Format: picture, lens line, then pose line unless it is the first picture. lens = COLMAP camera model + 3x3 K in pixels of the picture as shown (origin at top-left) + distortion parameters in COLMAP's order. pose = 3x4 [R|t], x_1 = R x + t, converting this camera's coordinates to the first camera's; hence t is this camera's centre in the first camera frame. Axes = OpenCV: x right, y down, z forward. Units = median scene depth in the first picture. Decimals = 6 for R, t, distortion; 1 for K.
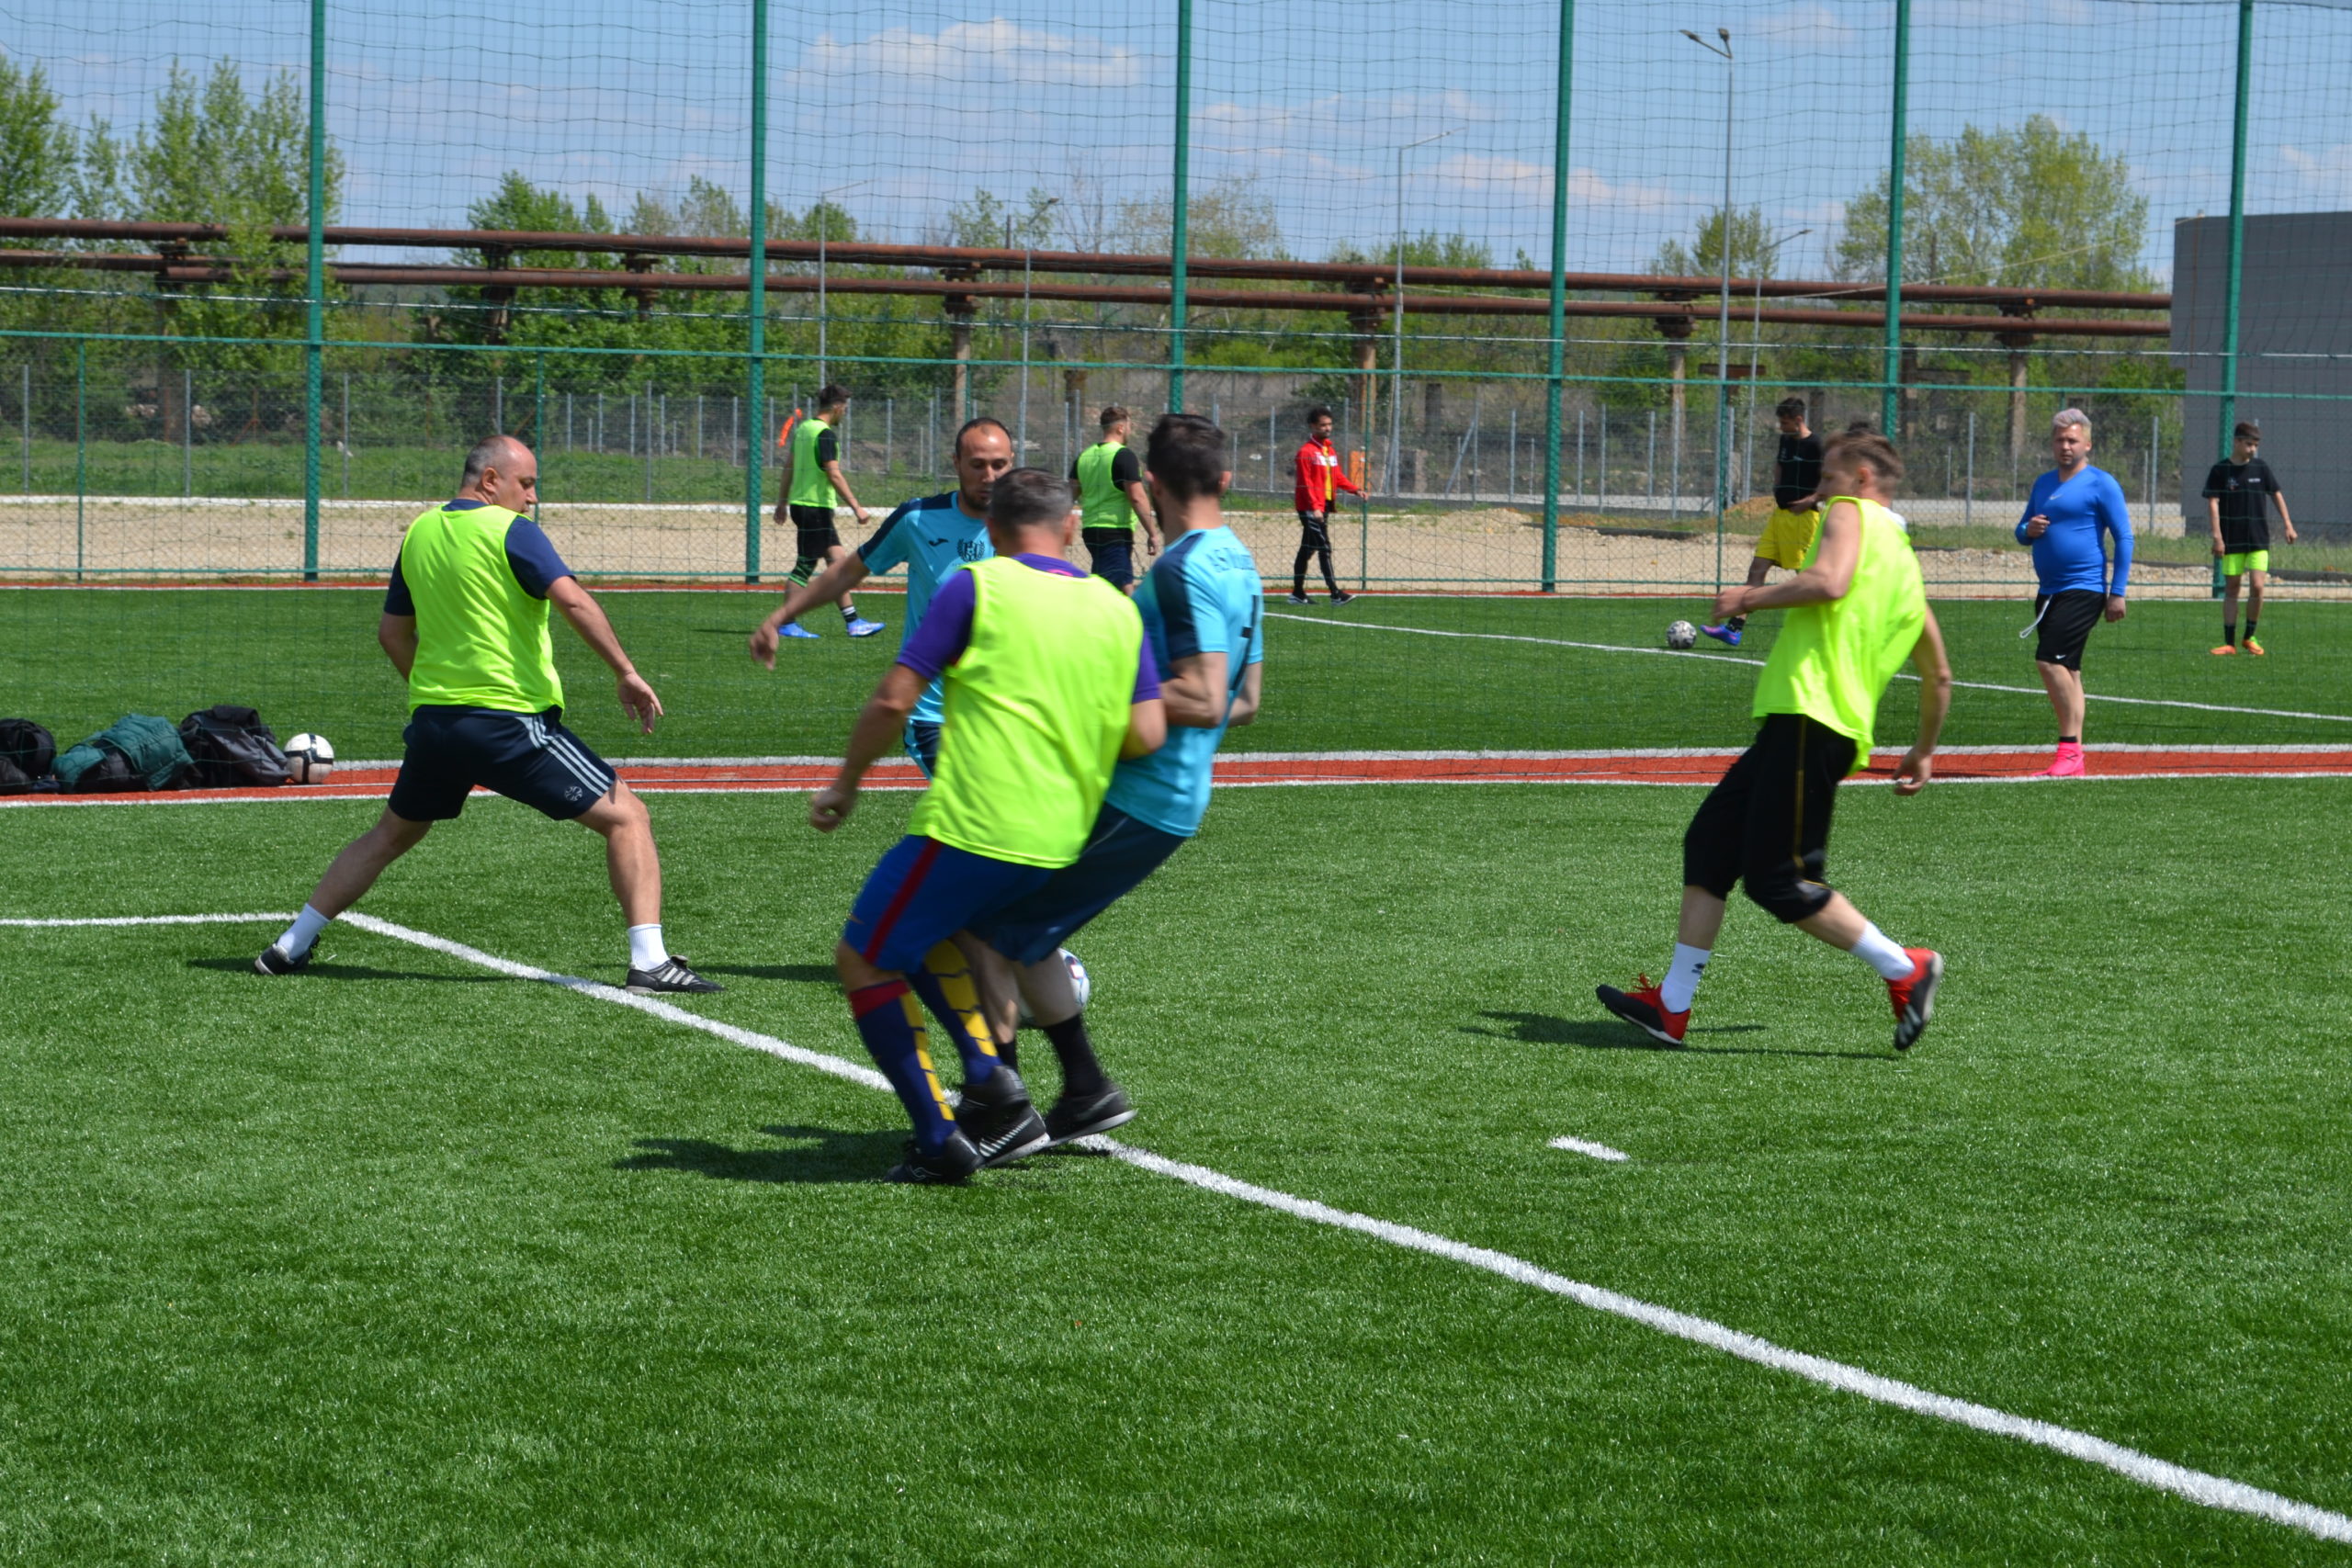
lens RADIAL K [[5463.8, 0, 1120.2], [0, 5463.8, 834.3], [0, 0, 1]] dist [0.072996, 0.000000]
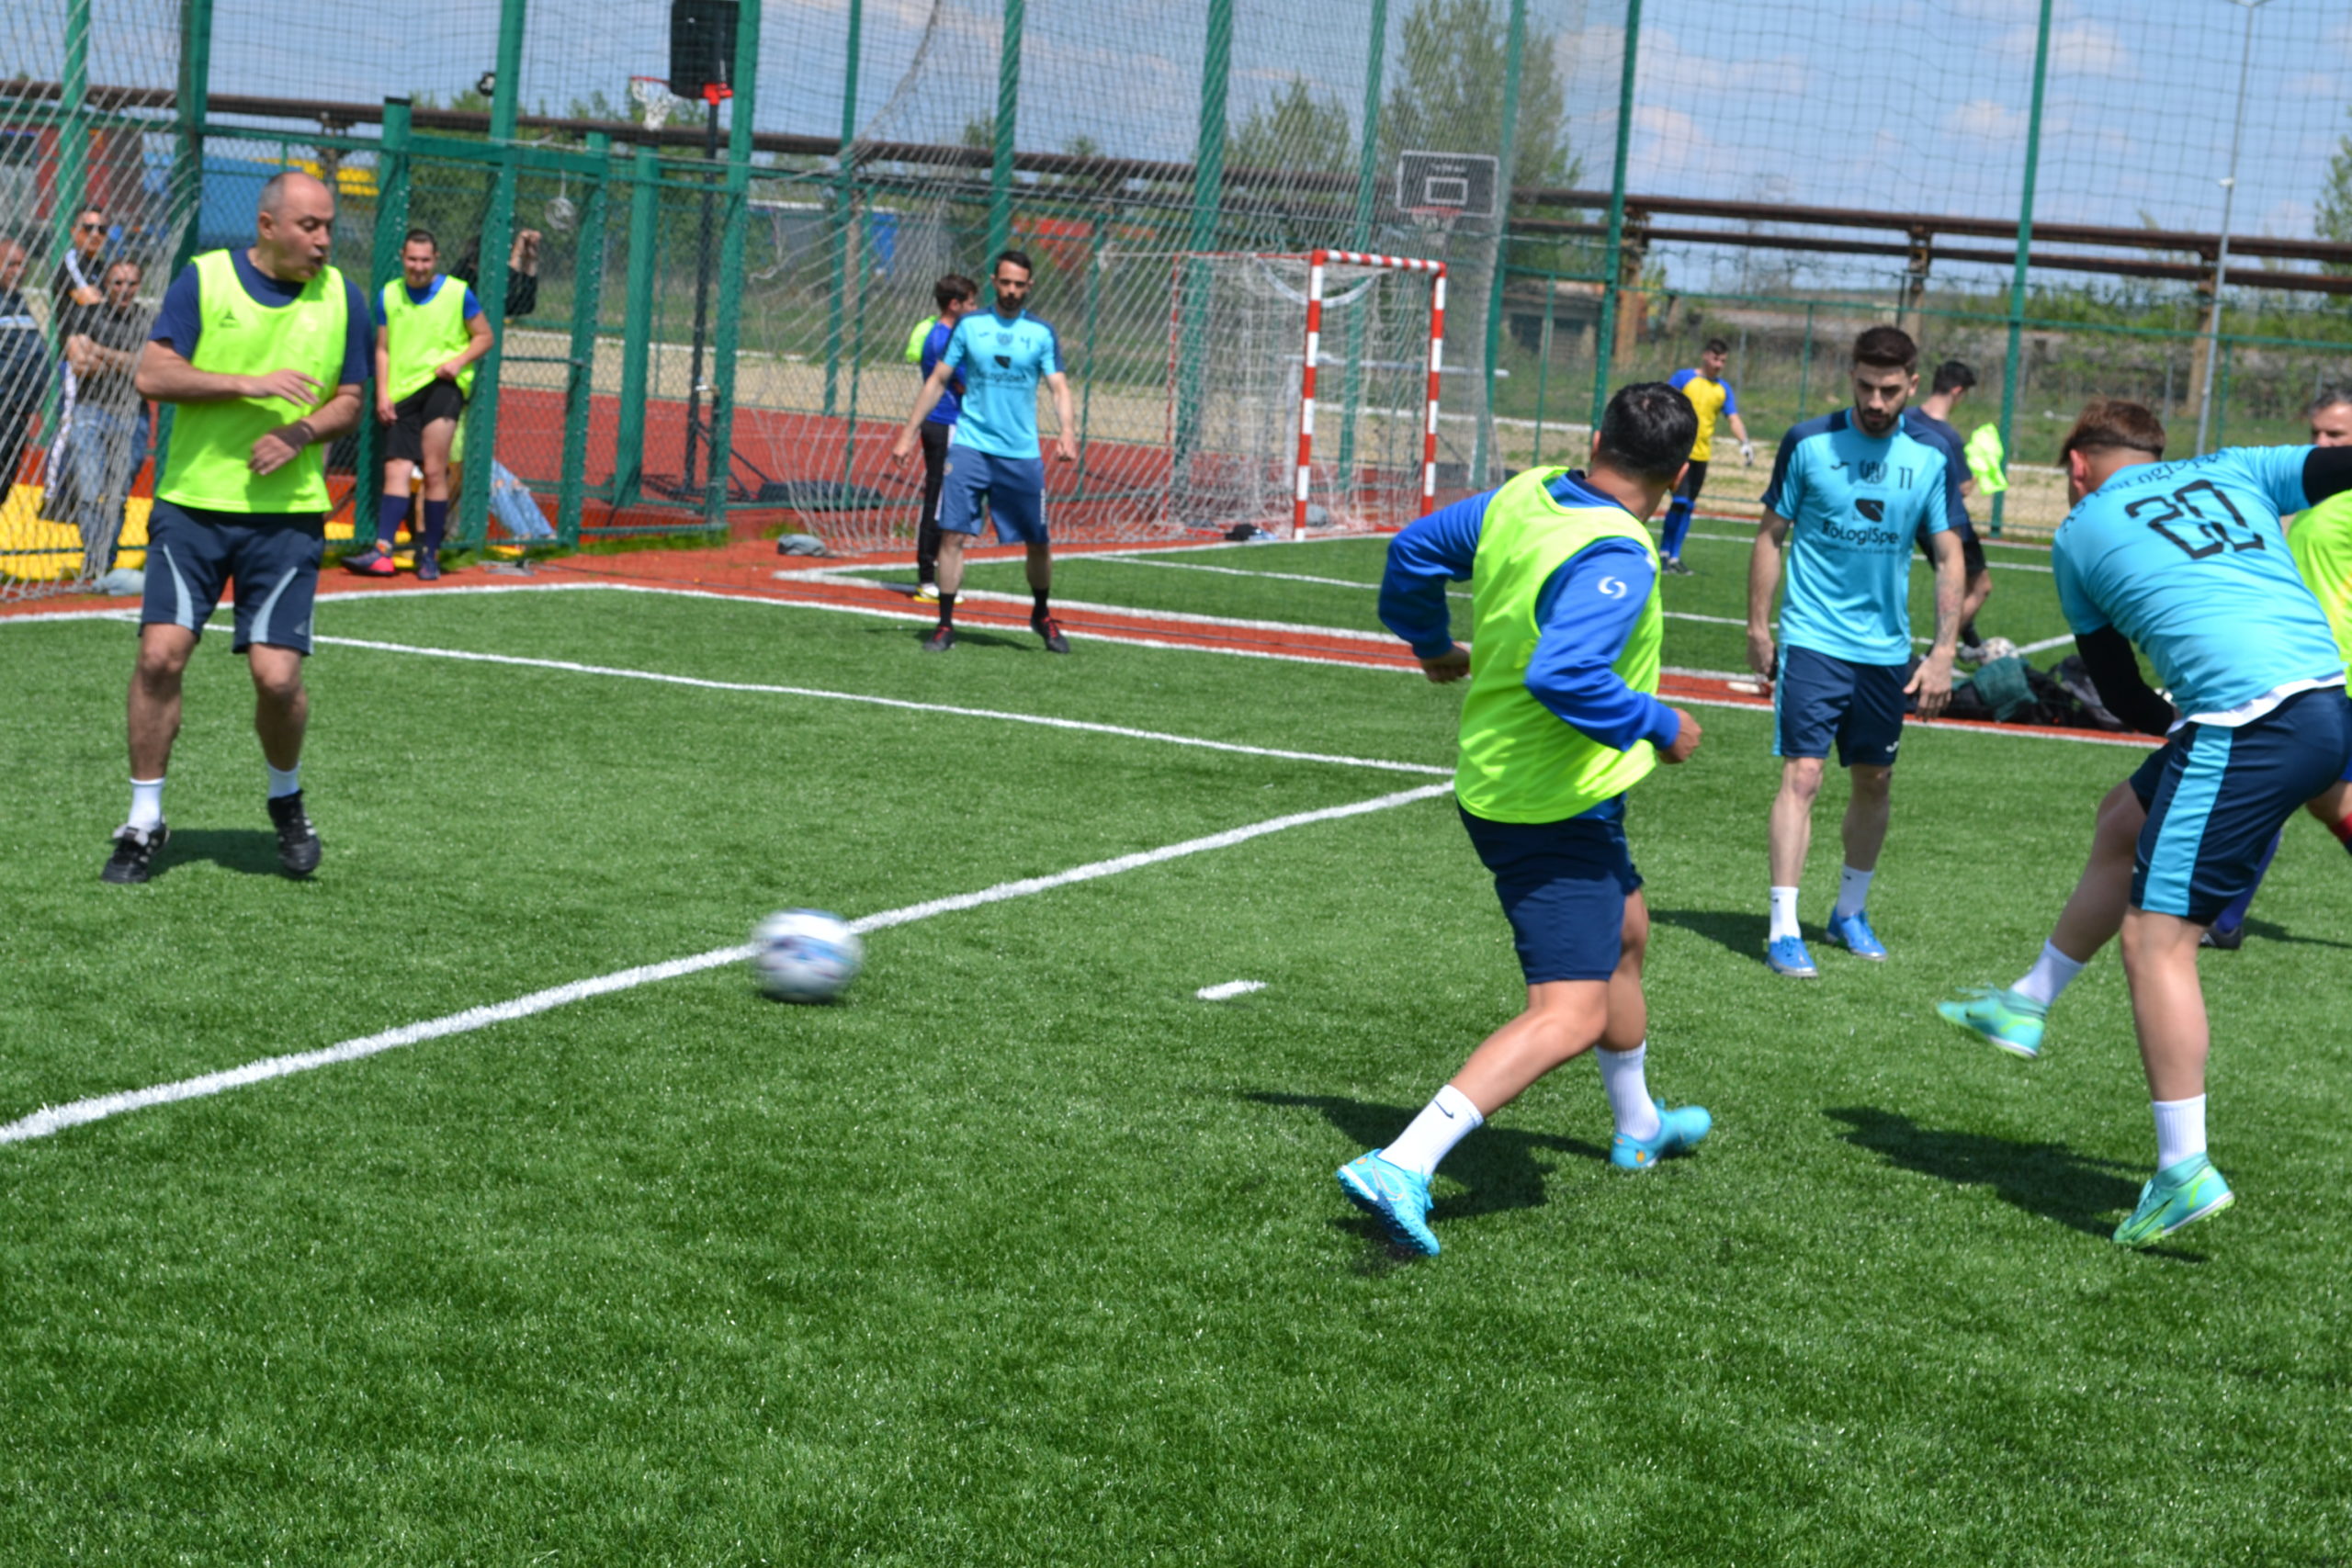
lens RADIAL K [[4713.0, 0, 1175.3], [0, 4713.0, 784.0], [0, 0, 1]] dist [0.010122, 0.000000]
pose [[0.669256, 0.108577, -0.735056, 0.070381], [-0.122919, 0.991814, 0.034587, -0.001340], [0.732794, 0.067205, 0.677124, 0.035555]]
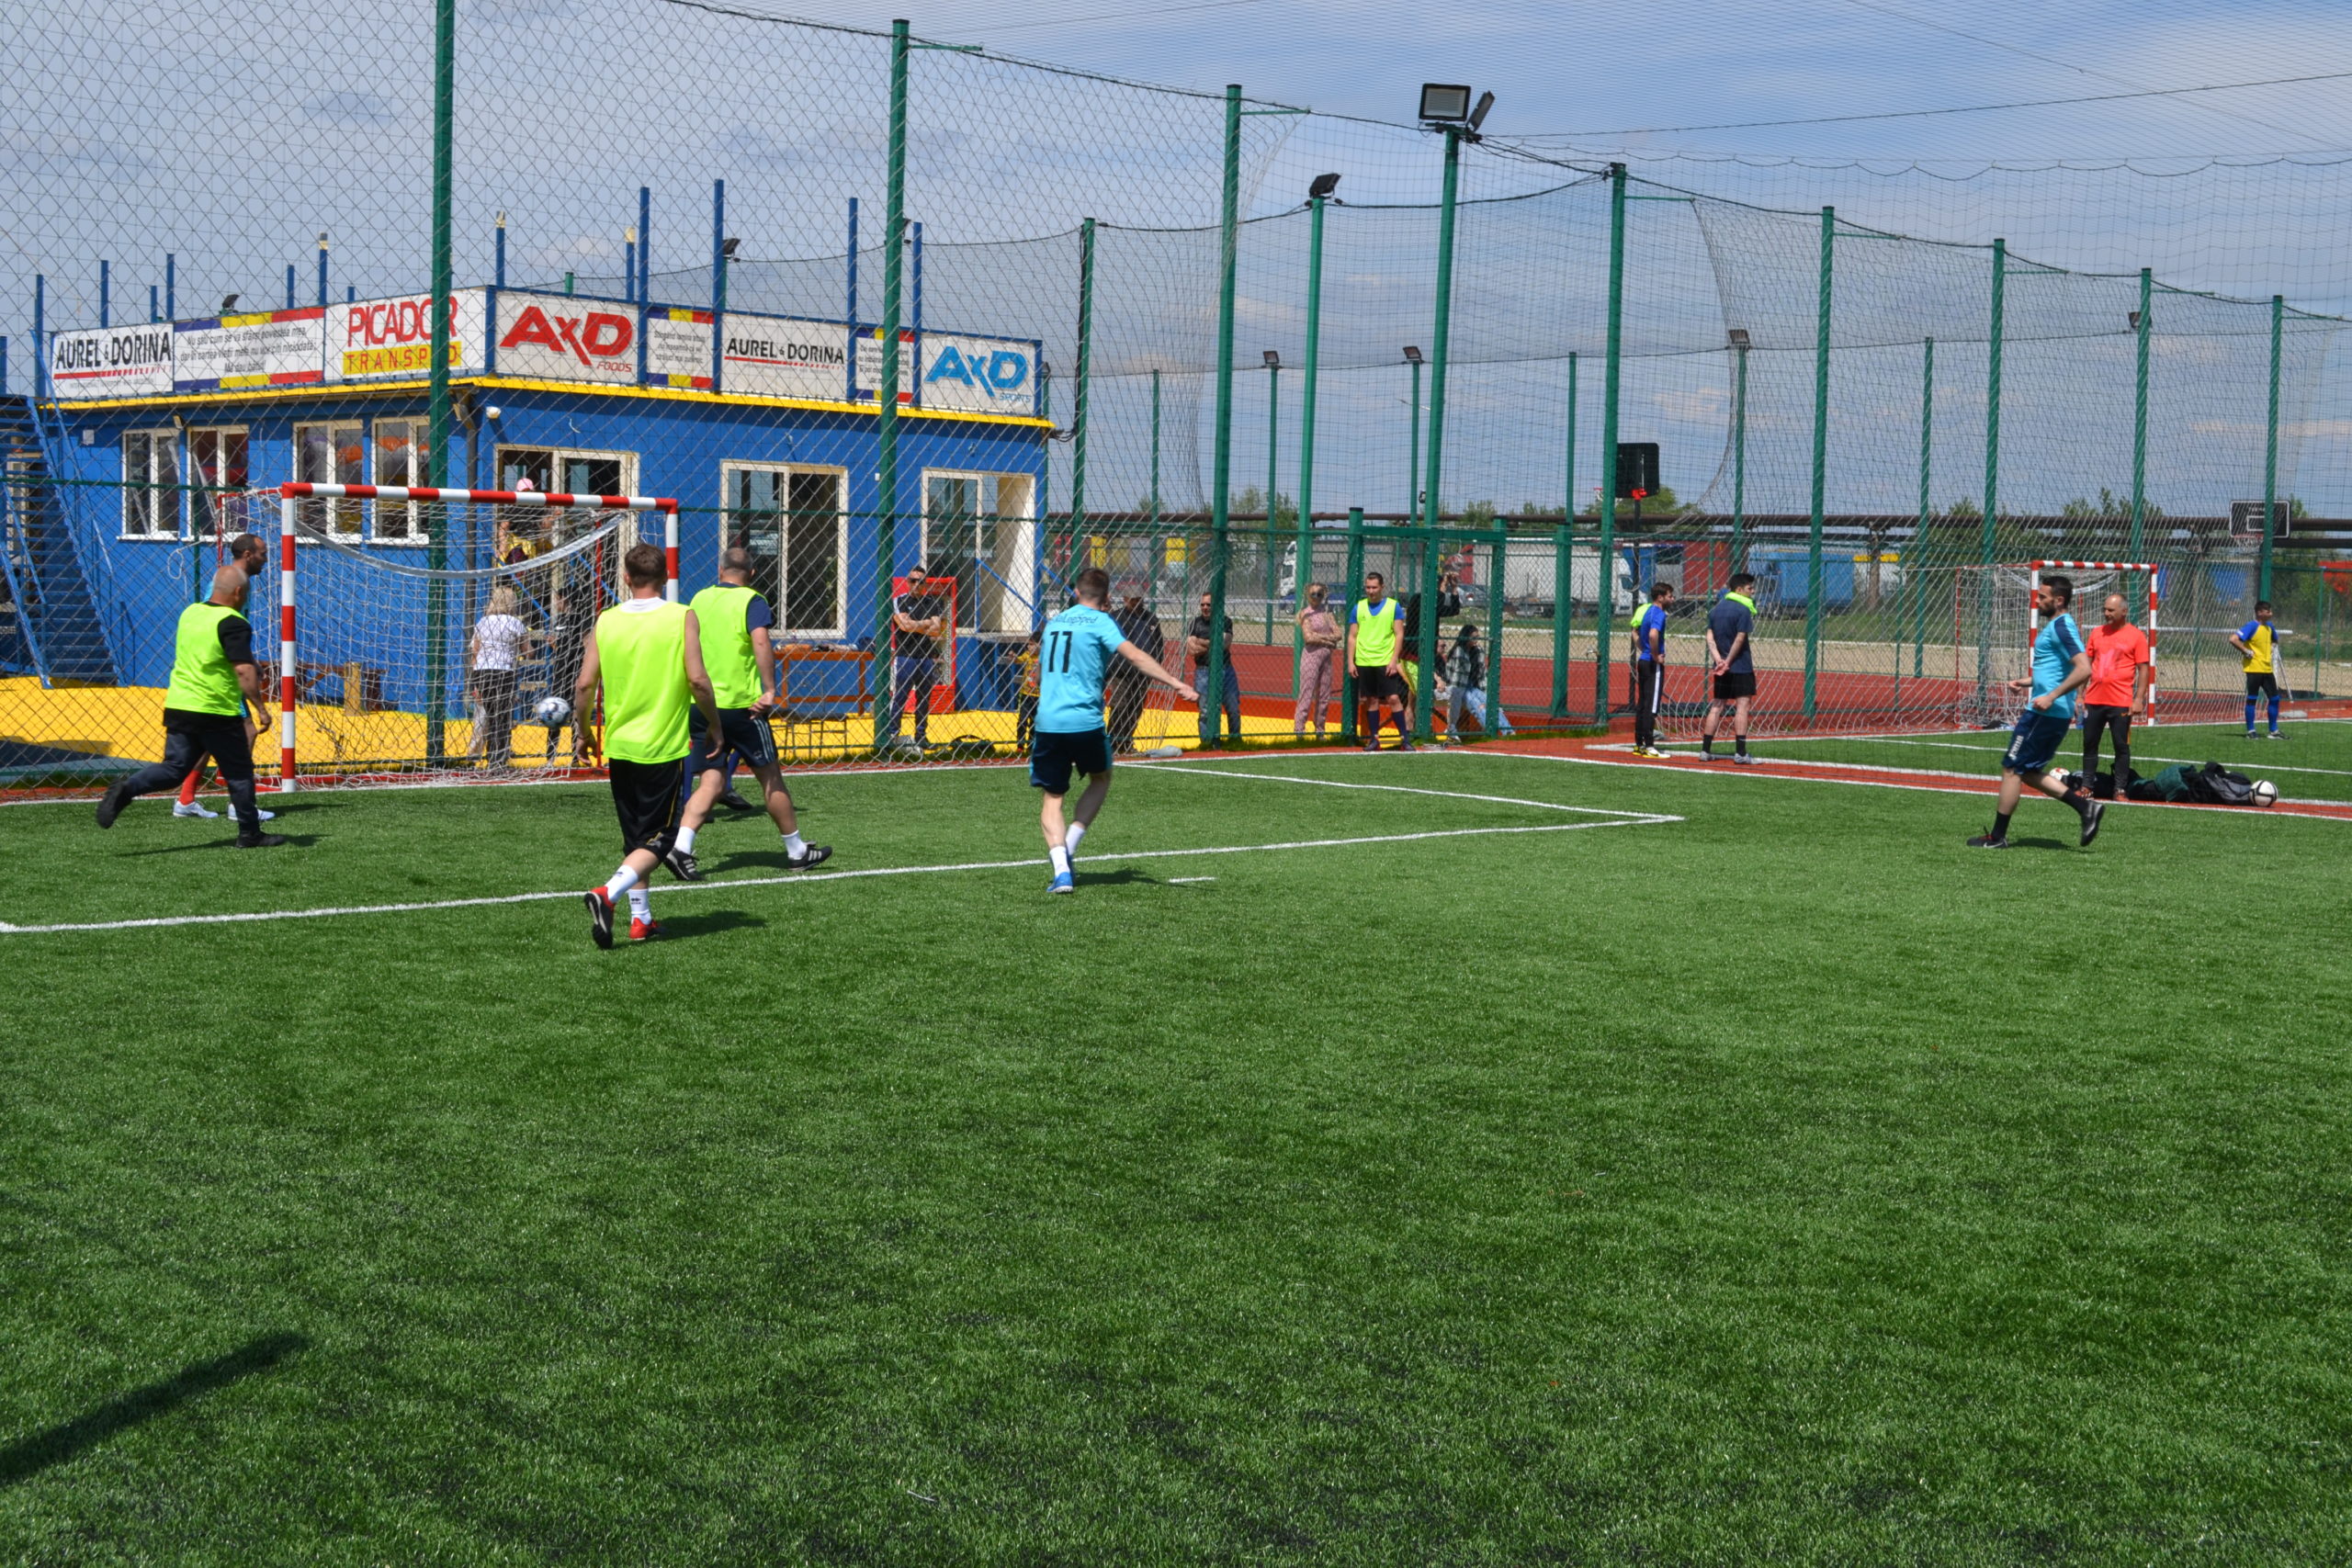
lens RADIAL K [[2990.7, 0, 1177.9], [0, 2990.7, 784.1], [0, 0, 1]] dist [-0.058547, 0.000000]
pose [[0.251118, 0.052164, -0.966550, 0.106048], [-0.092848, 0.995241, 0.029590, -0.001828], [0.963493, 0.082312, 0.254766, 0.052840]]
